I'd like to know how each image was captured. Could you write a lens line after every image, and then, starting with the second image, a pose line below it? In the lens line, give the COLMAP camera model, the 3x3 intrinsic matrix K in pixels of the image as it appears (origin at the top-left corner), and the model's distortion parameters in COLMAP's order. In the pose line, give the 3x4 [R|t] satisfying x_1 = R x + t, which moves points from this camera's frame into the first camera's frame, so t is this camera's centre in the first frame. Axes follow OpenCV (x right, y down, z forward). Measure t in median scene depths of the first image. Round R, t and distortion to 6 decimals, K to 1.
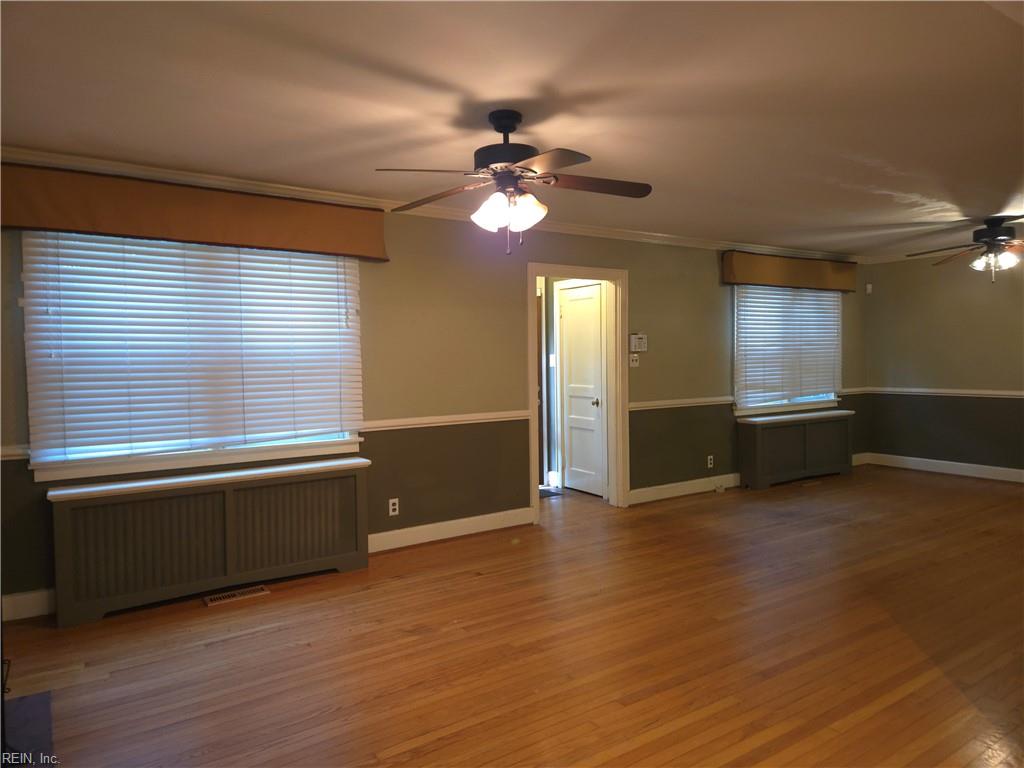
lens RADIAL K [[686.4, 0, 516.8], [0, 686.4, 383.7], [0, 0, 1]] dist [0.051826, -0.033302]
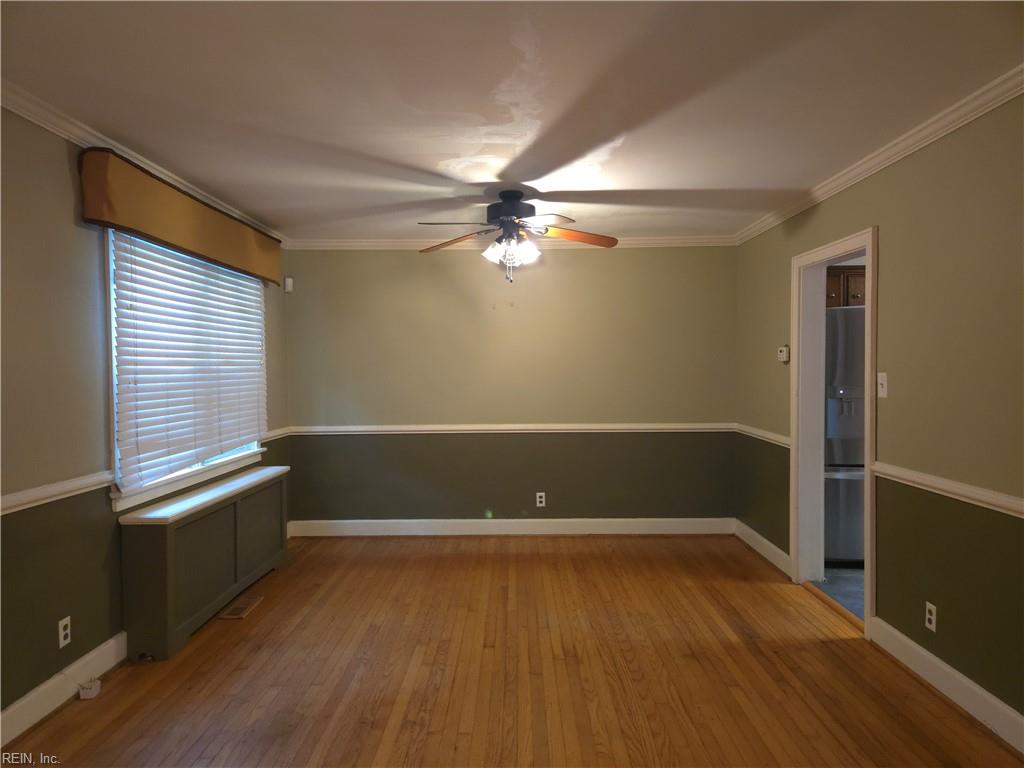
lens RADIAL K [[686.4, 0, 520.3], [0, 686.4, 391.3], [0, 0, 1]] dist [0.051826, -0.033302]
pose [[0.566692, -0.015531, 0.823783, 0.084878], [0.035266, 0.999363, -0.005420, -0.022786], [-0.823175, 0.032123, 0.566879, 0.505479]]
